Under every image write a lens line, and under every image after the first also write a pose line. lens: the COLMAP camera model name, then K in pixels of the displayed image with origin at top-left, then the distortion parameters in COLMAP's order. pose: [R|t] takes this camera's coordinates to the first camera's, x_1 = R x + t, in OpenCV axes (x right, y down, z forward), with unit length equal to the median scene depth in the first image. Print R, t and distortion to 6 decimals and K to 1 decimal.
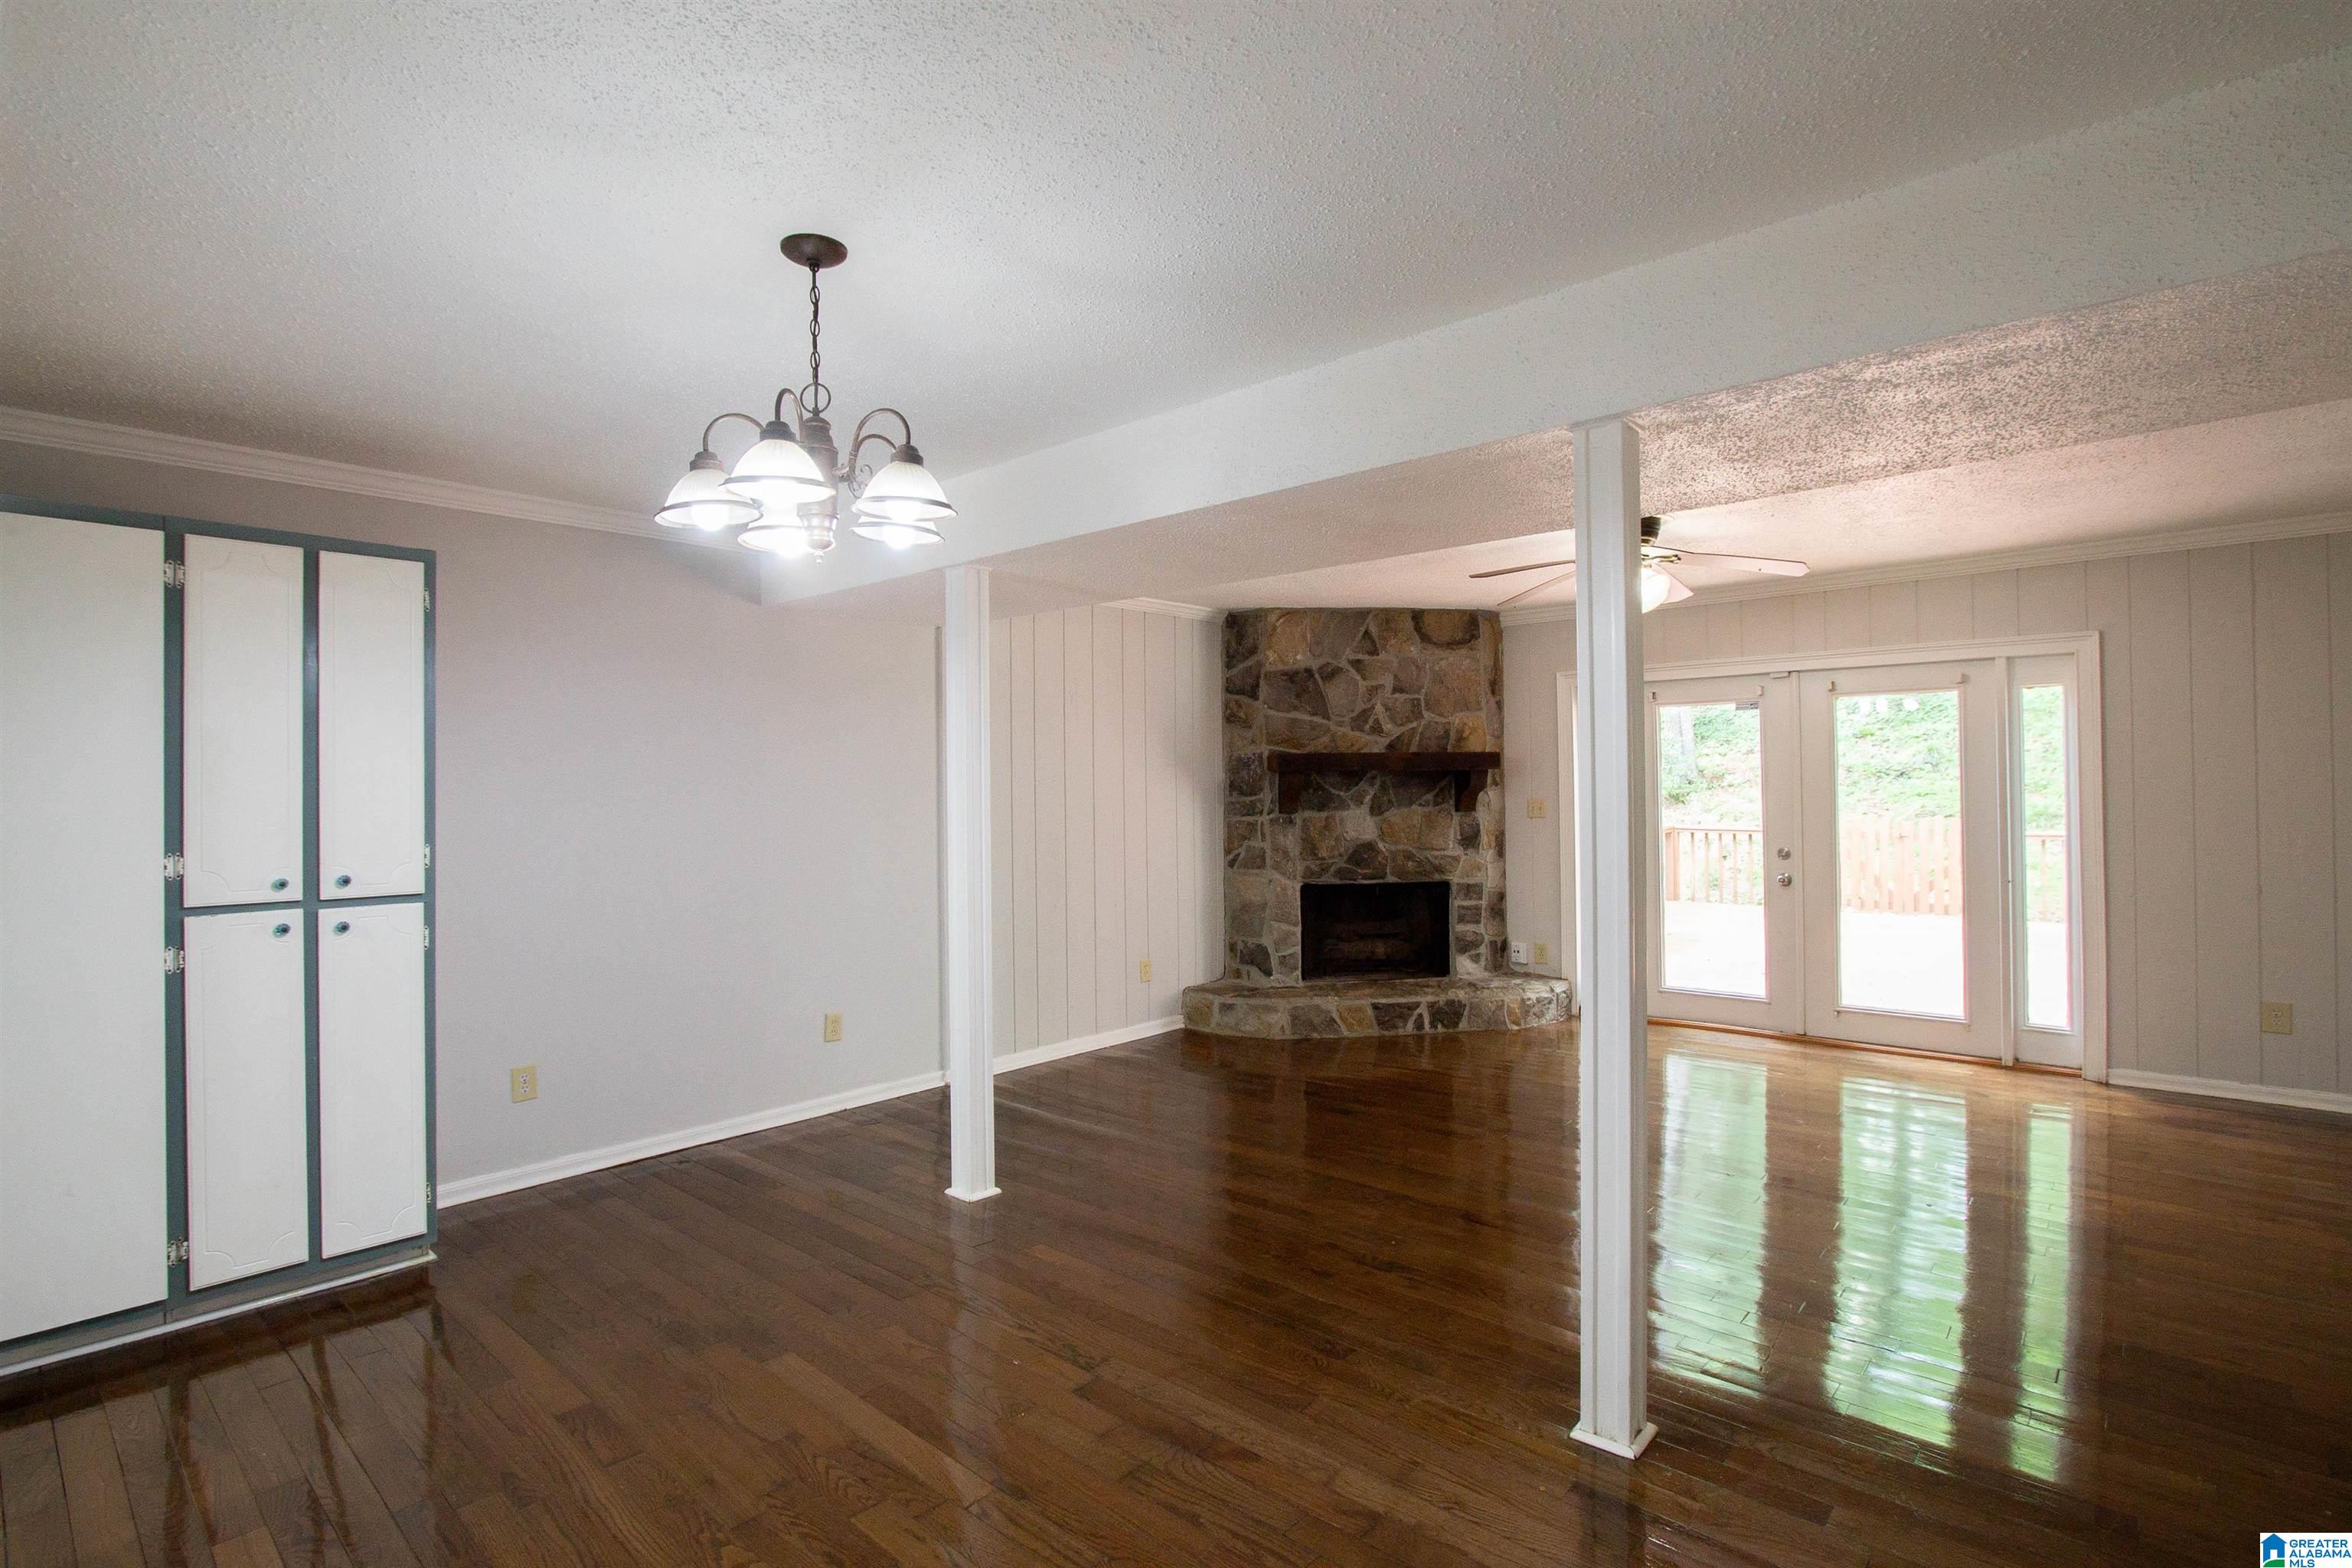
lens RADIAL K [[1110.5, 0, 1192.8], [0, 1110.5, 776.0], [0, 0, 1]] dist [-0.012450, 0.001031]
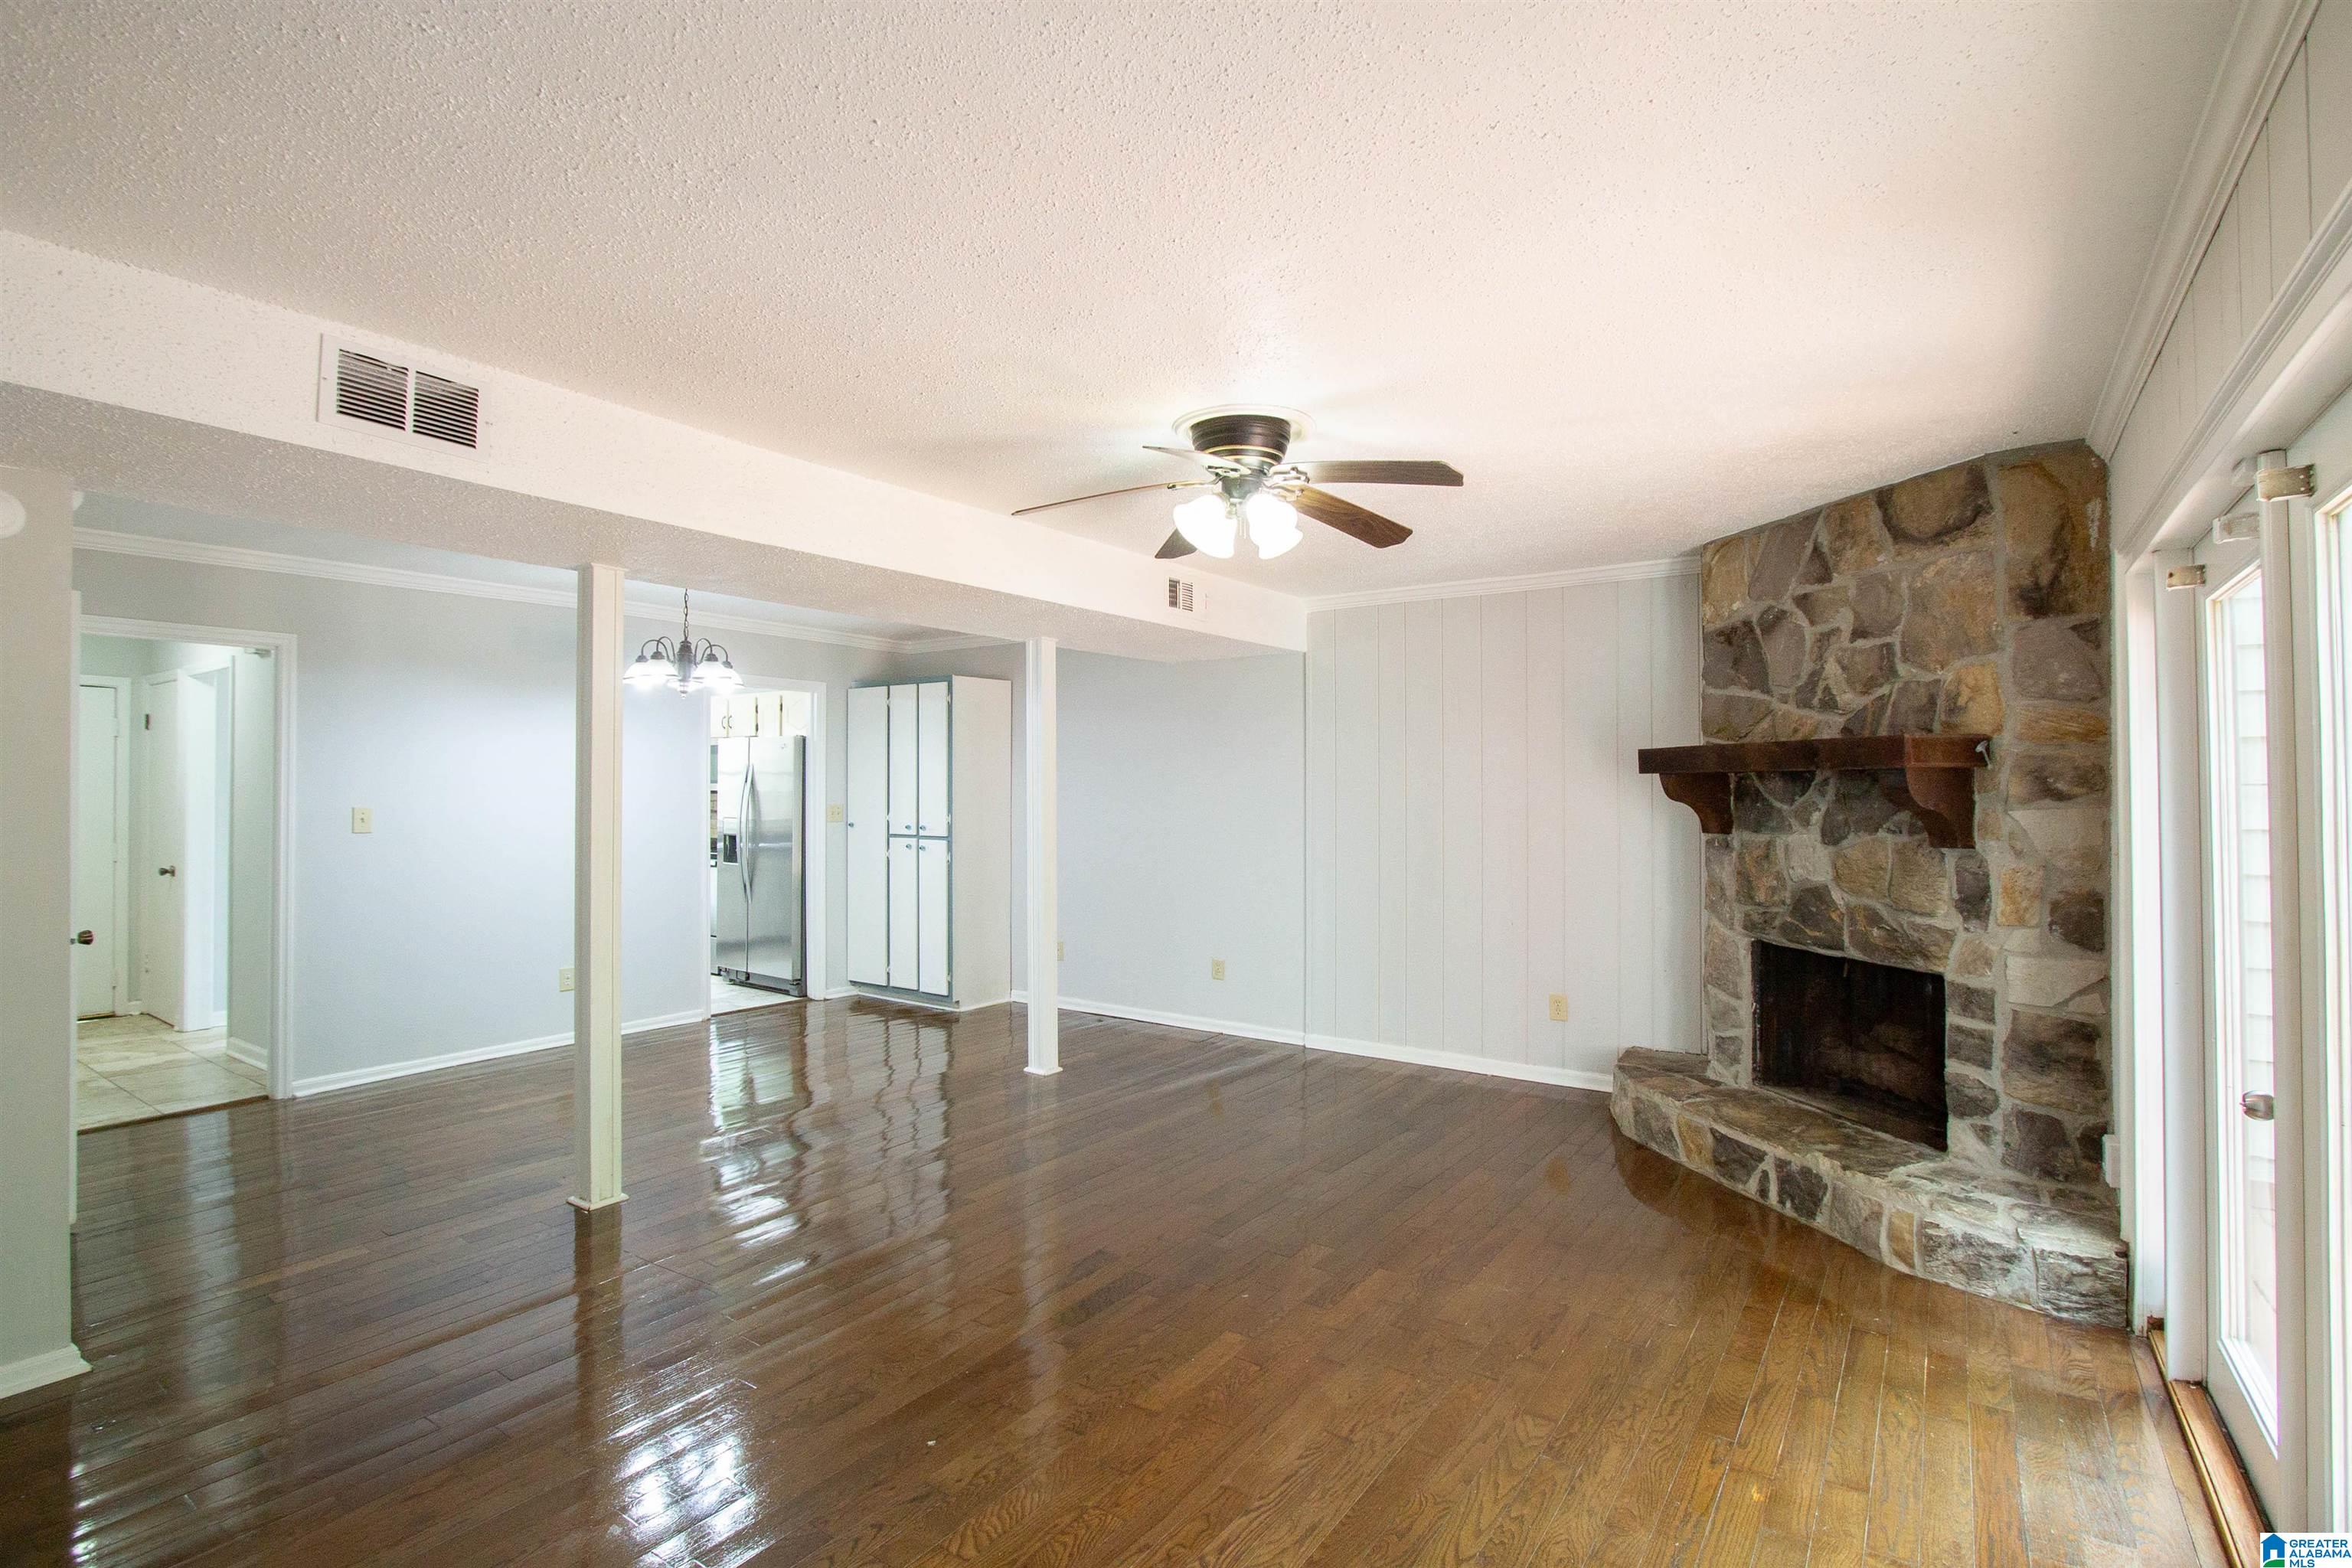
lens RADIAL K [[1110.5, 0, 1192.8], [0, 1110.5, 776.0], [0, 0, 1]] dist [-0.012450, 0.001031]
pose [[0.129420, -0.002710, -0.991586, 0.722809], [0.003851, 0.999990, -0.002230, -0.002057], [0.991582, -0.003530, 0.129429, 0.576746]]
